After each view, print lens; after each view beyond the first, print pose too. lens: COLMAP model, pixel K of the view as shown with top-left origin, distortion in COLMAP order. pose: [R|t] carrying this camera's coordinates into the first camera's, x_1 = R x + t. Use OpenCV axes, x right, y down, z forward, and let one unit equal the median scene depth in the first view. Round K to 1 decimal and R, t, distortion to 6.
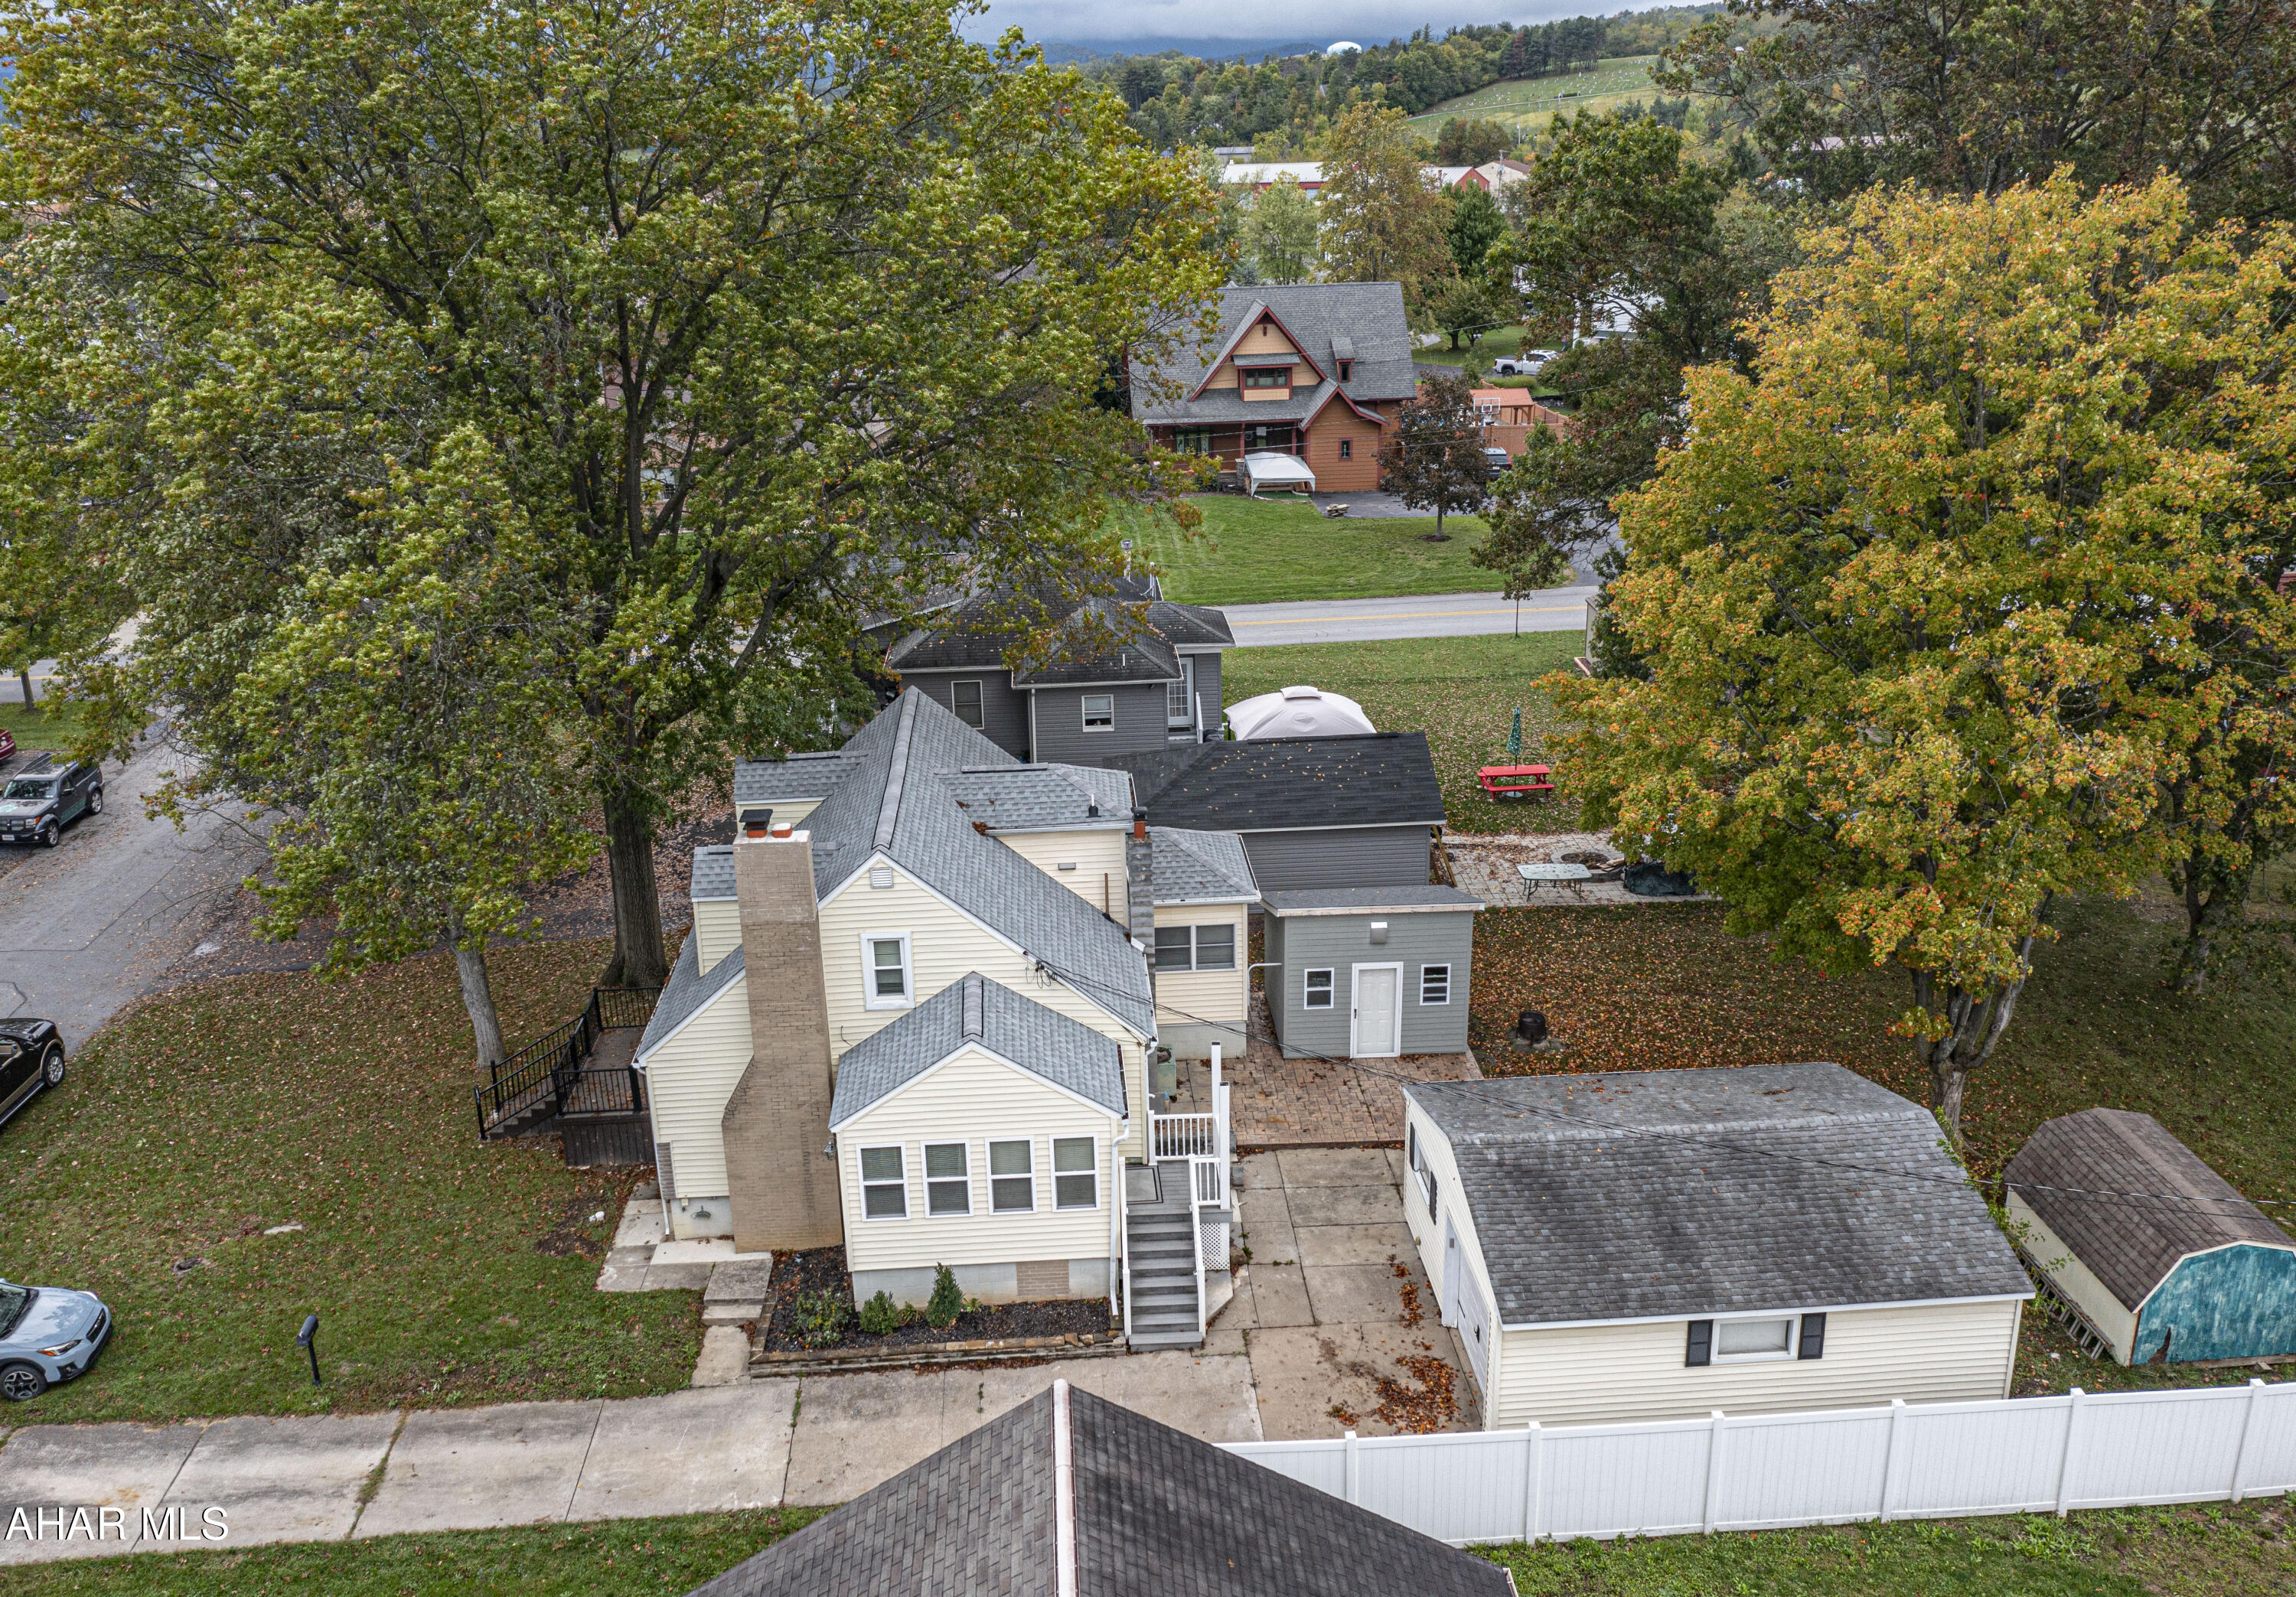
lens RADIAL K [[1871.5, 0, 1101.5], [0, 1871.5, 790.0], [0, 0, 1]] dist [-0.014352, 0.008268]
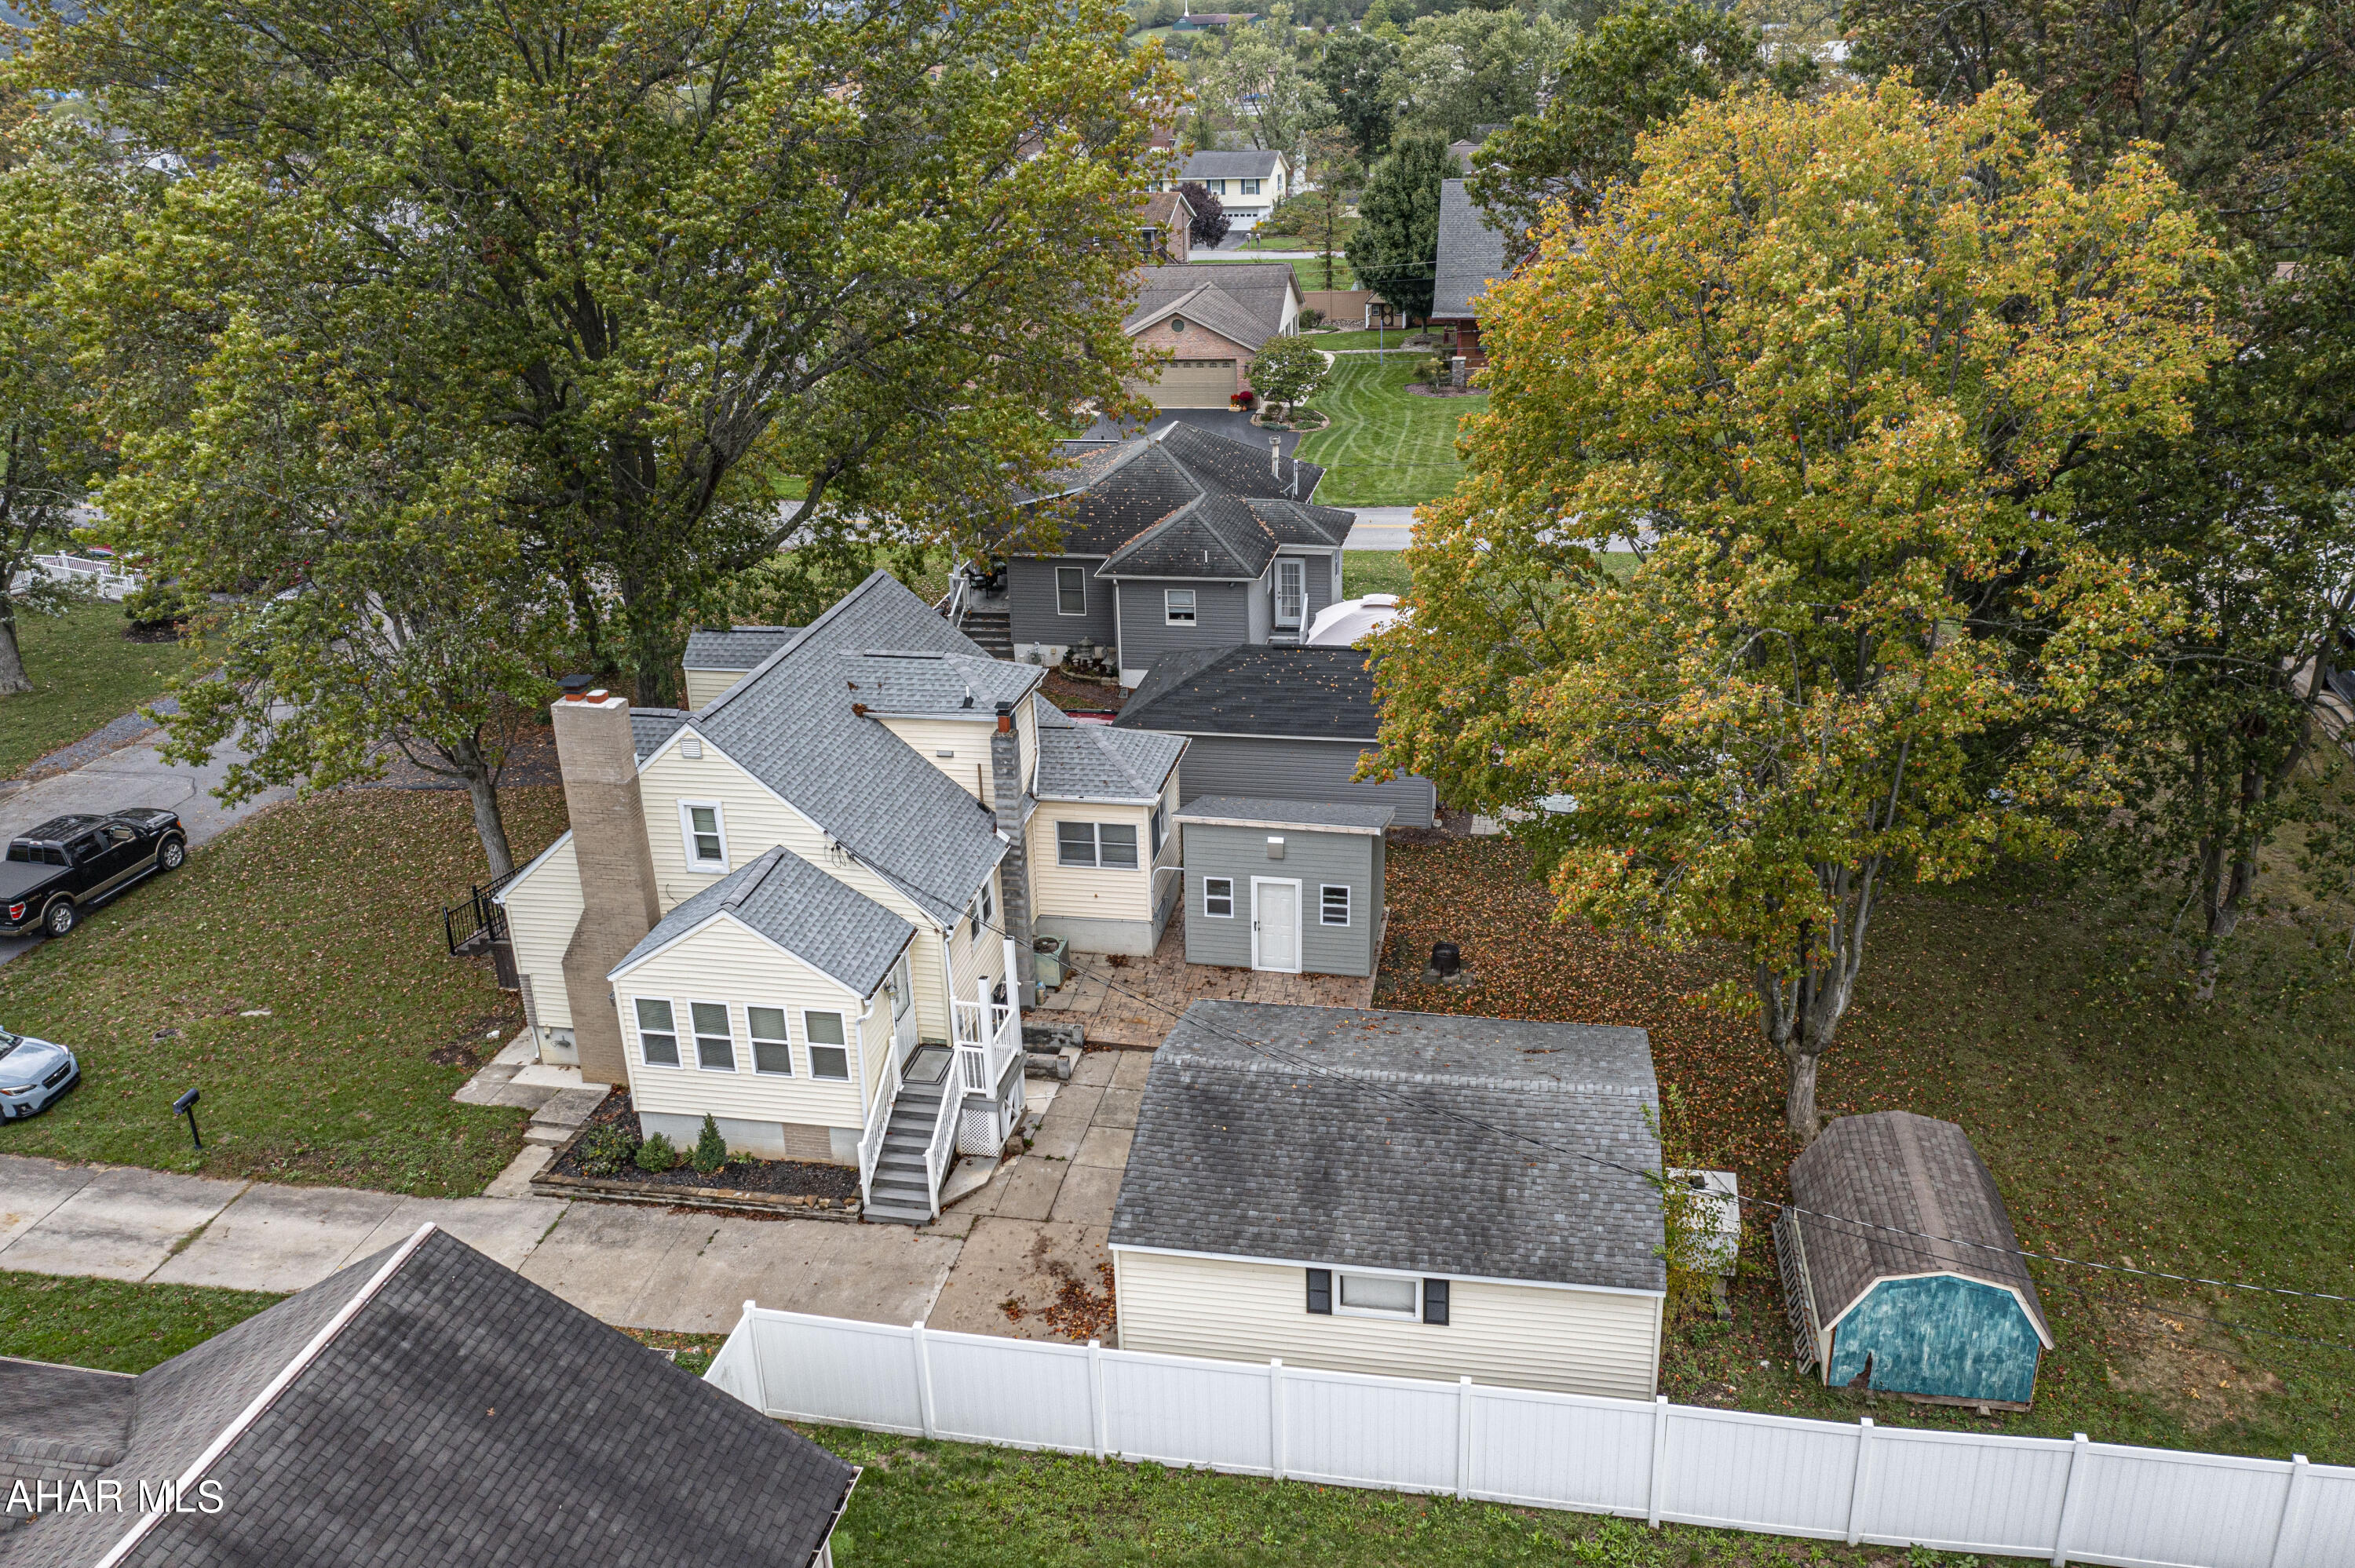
lens RADIAL K [[1841.7, 0, 1184.4], [0, 1841.7, 774.1], [0, 0, 1]] dist [-0.014528, 0.013051]
pose [[0.972402, 0.087903, -0.216119, 0.386574], [-0.075638, 0.995054, 0.064398, -0.027311], [0.220711, -0.046275, 0.974241, 0.048993]]
